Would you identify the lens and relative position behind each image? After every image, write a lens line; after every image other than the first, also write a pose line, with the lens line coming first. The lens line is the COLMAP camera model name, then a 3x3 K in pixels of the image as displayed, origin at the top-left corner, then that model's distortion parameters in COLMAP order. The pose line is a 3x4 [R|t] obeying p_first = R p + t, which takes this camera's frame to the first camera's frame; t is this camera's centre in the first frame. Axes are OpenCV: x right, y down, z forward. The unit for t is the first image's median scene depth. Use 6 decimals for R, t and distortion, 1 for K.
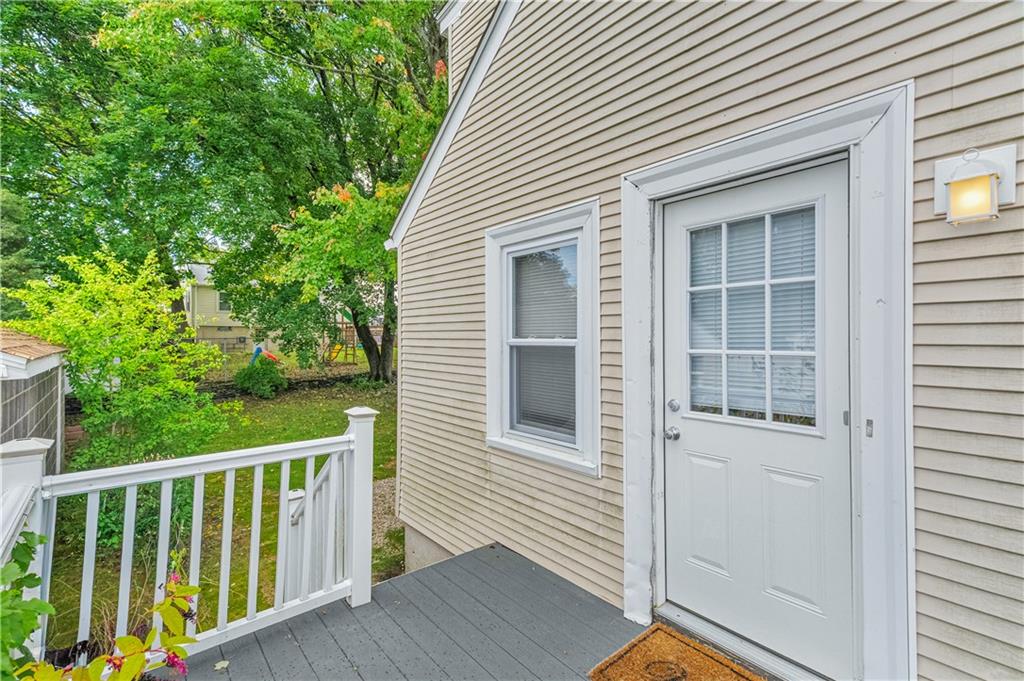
lens RADIAL K [[464.1, 0, 513.5], [0, 464.1, 339.4], [0, 0, 1]] dist [0.000910, 0.000168]
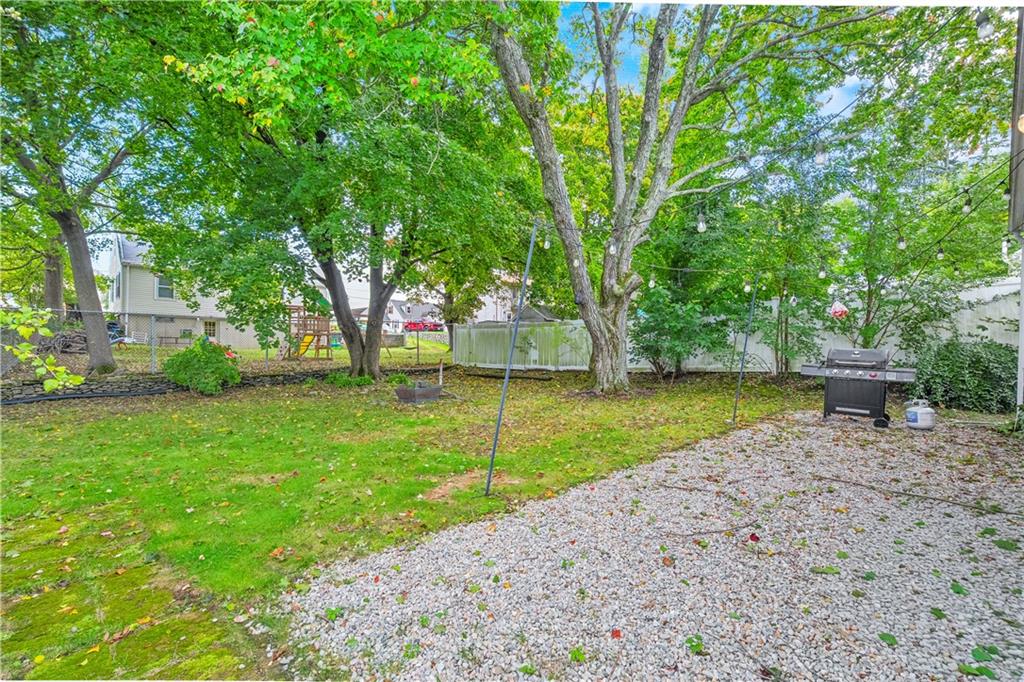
lens RADIAL K [[464.1, 0, 516.0], [0, 464.1, 346.6], [0, 0, 1]] dist [0.000910, 0.000168]
pose [[0.997287, 0.005844, 0.073379, -0.092454], [-0.005022, 0.999923, -0.011376, 0.047572], [-0.073440, 0.010977, 0.997239, 0.203516]]
